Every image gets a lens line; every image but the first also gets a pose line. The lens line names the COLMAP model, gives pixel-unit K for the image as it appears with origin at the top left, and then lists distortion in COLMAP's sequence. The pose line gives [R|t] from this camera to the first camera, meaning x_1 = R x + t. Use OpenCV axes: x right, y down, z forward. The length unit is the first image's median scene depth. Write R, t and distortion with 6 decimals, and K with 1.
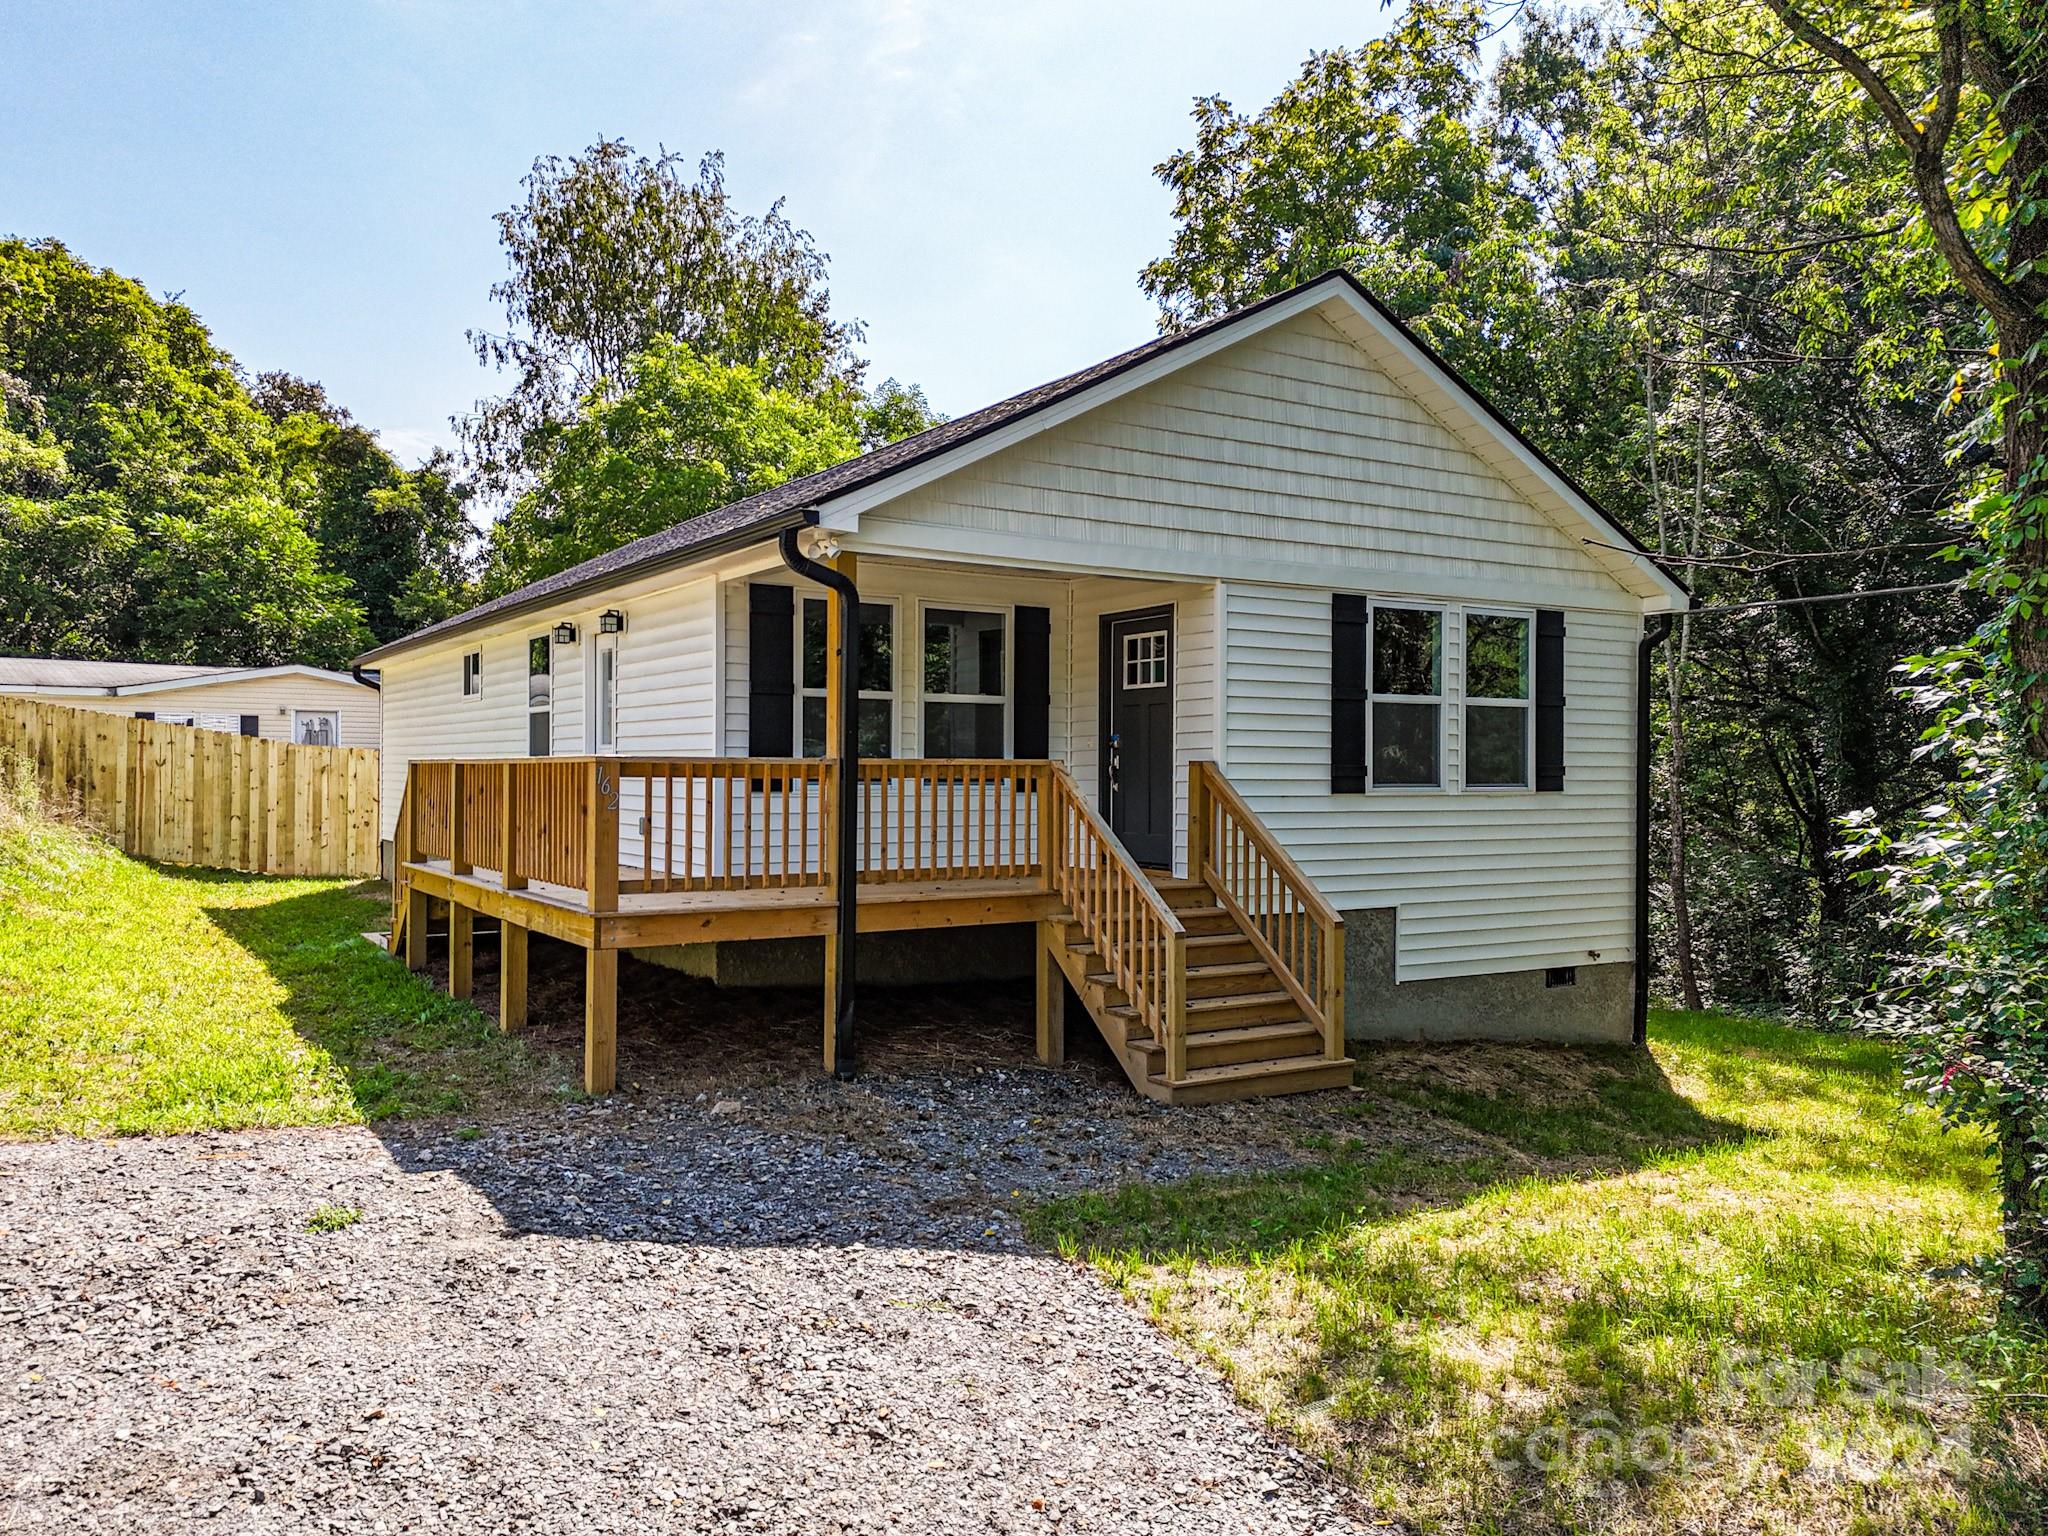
lens RADIAL K [[1510.2, 0, 1024.0], [0, 1510.2, 768.0], [0, 0, 1]] dist [0.083744, -0.086615]
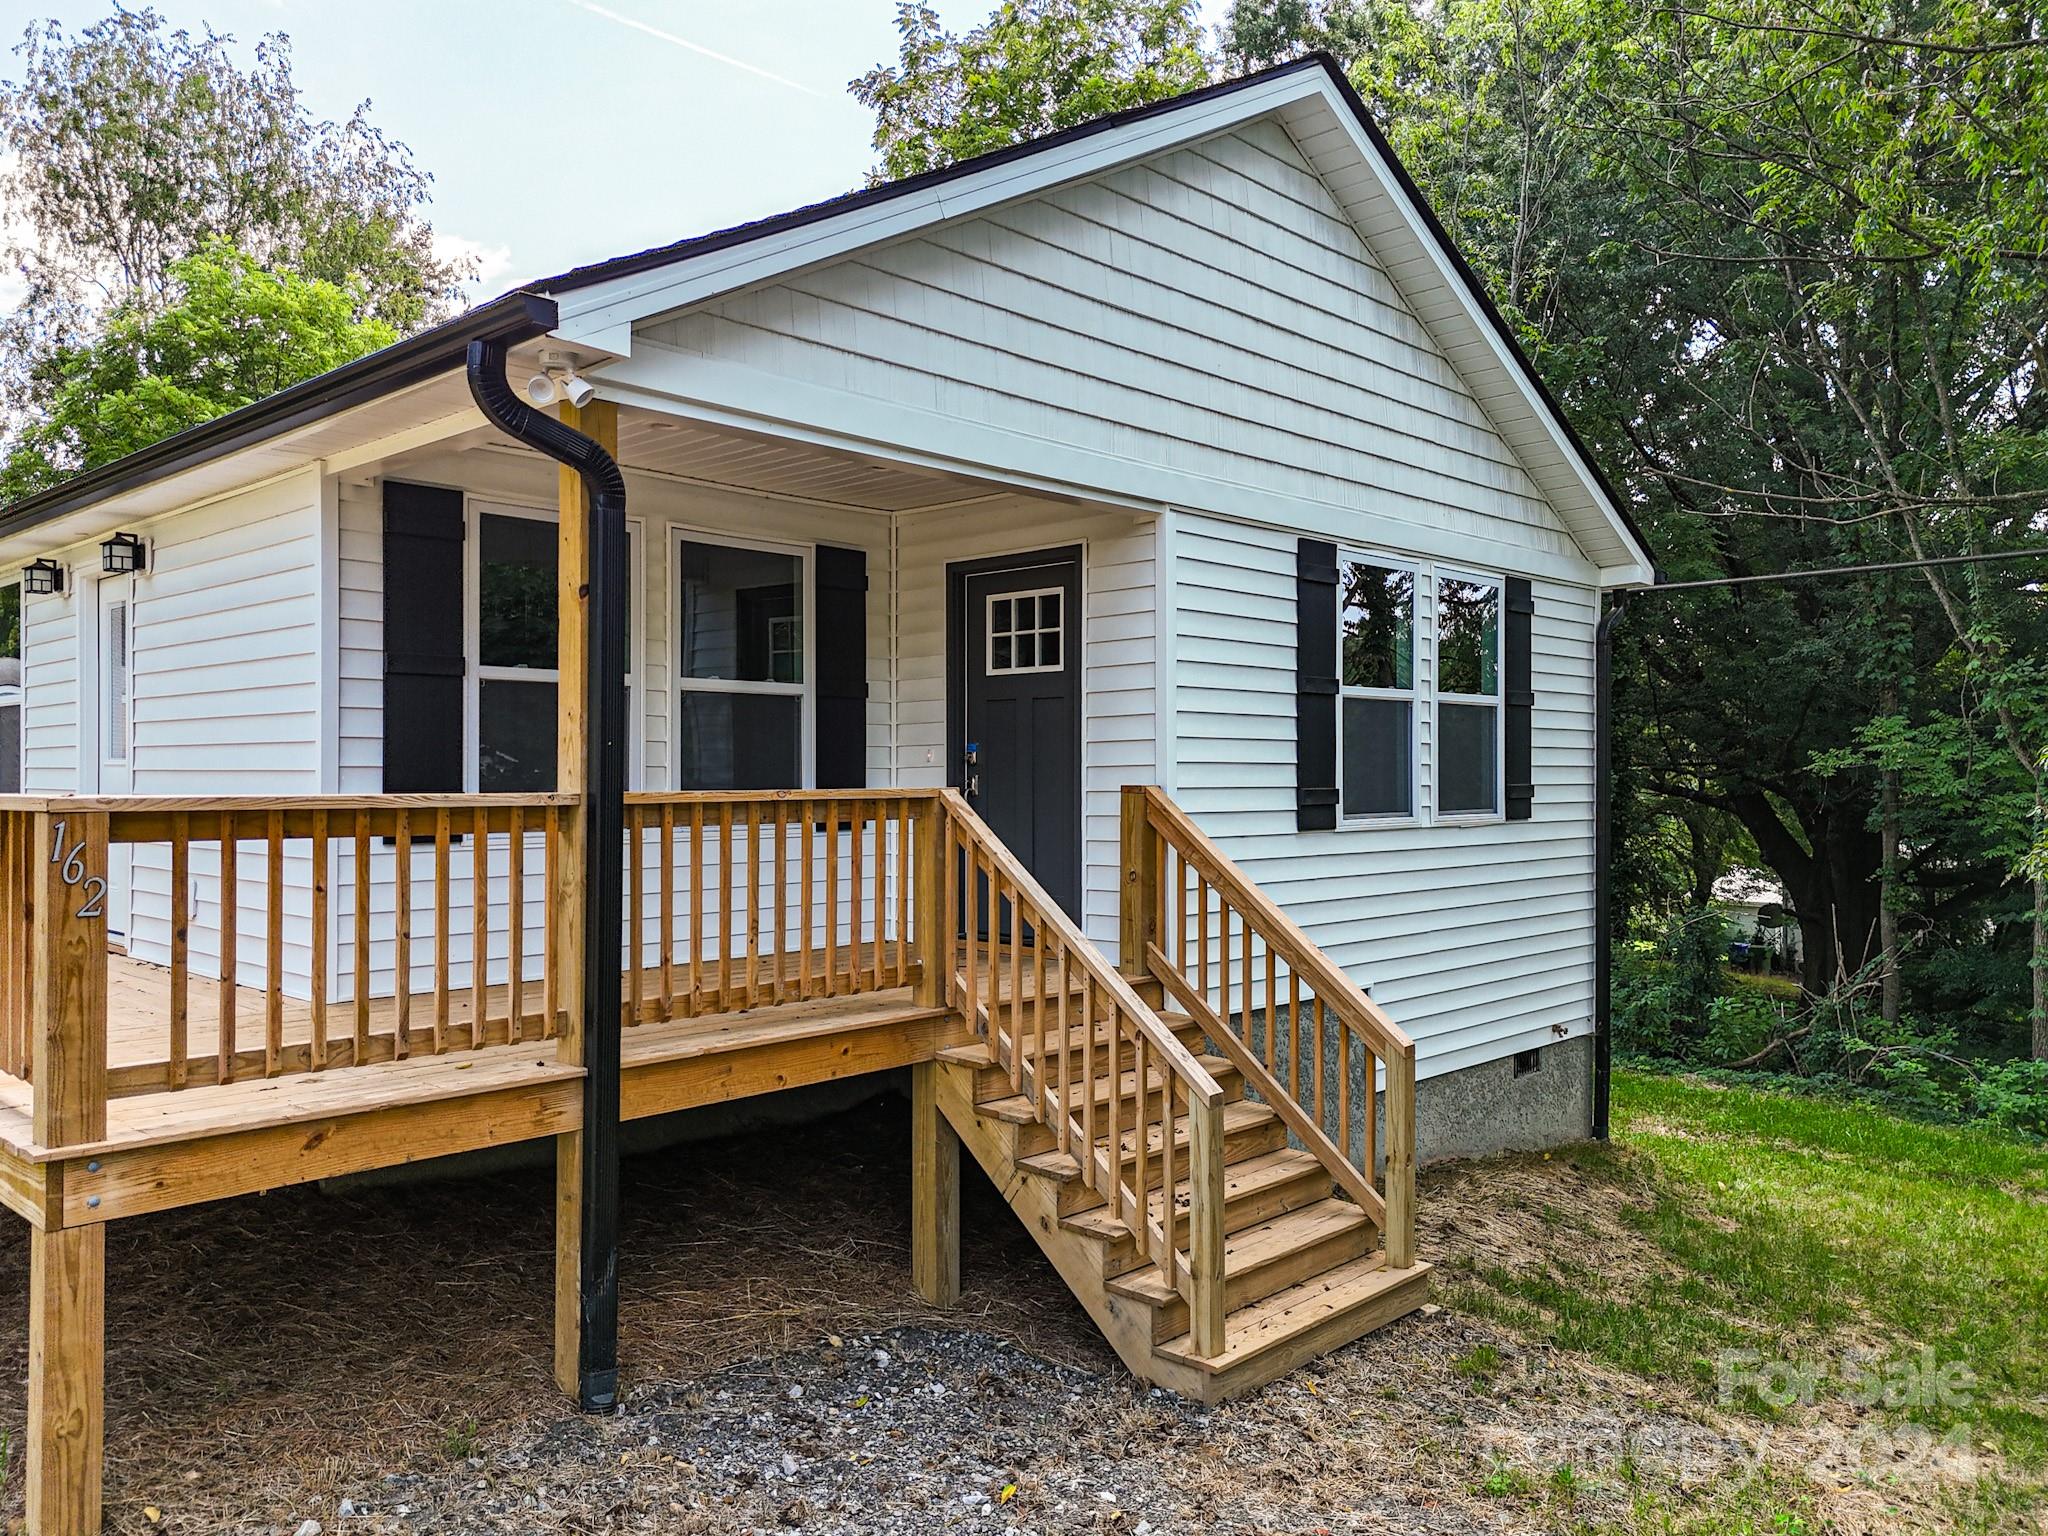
lens RADIAL K [[1510.2, 0, 1024.0], [0, 1510.2, 768.0], [0, 0, 1]] dist [0.083744, -0.086615]
pose [[0.969594, -0.003864, 0.244689, -0.079505], [0.004137, 0.999991, -0.000600, -0.010655], [-0.244685, 0.001594, 0.969601, 0.342707]]
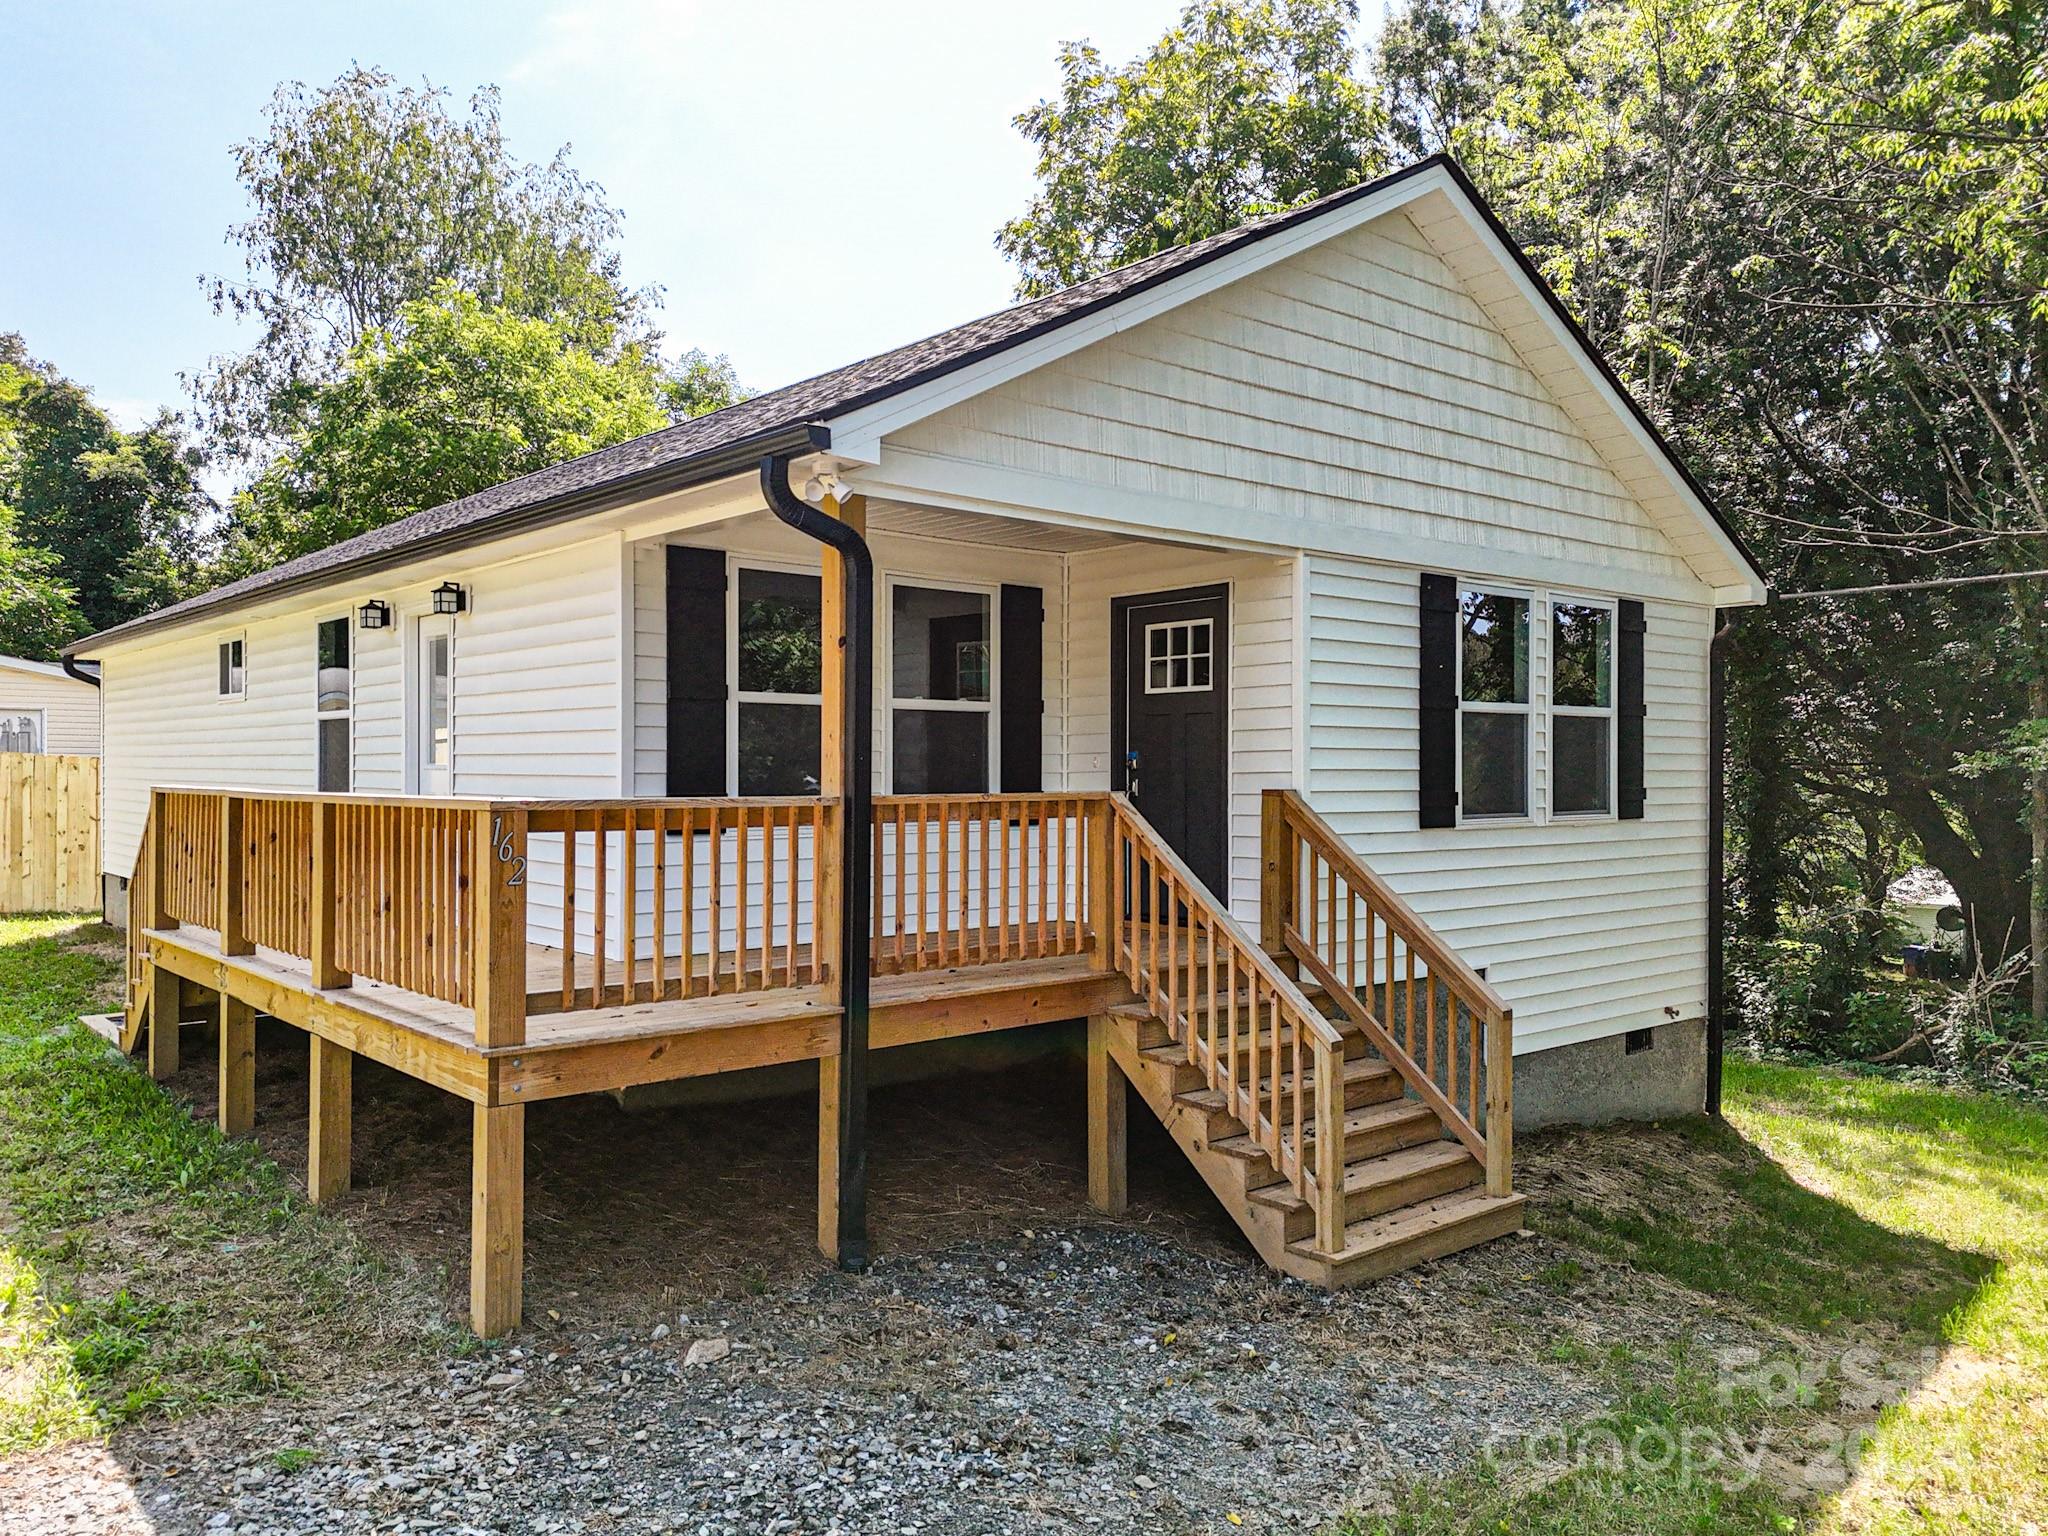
lens RADIAL K [[1507.0, 0, 1021.0], [0, 1507.0, 765.8], [0, 0, 1]] dist [0.072910, -0.067395]
pose [[0.989282, -0.002421, 0.145995, -0.108512], [0.002270, 0.999997, 0.001203, -0.015879], [-0.145998, -0.000858, 0.989285, 0.238346]]
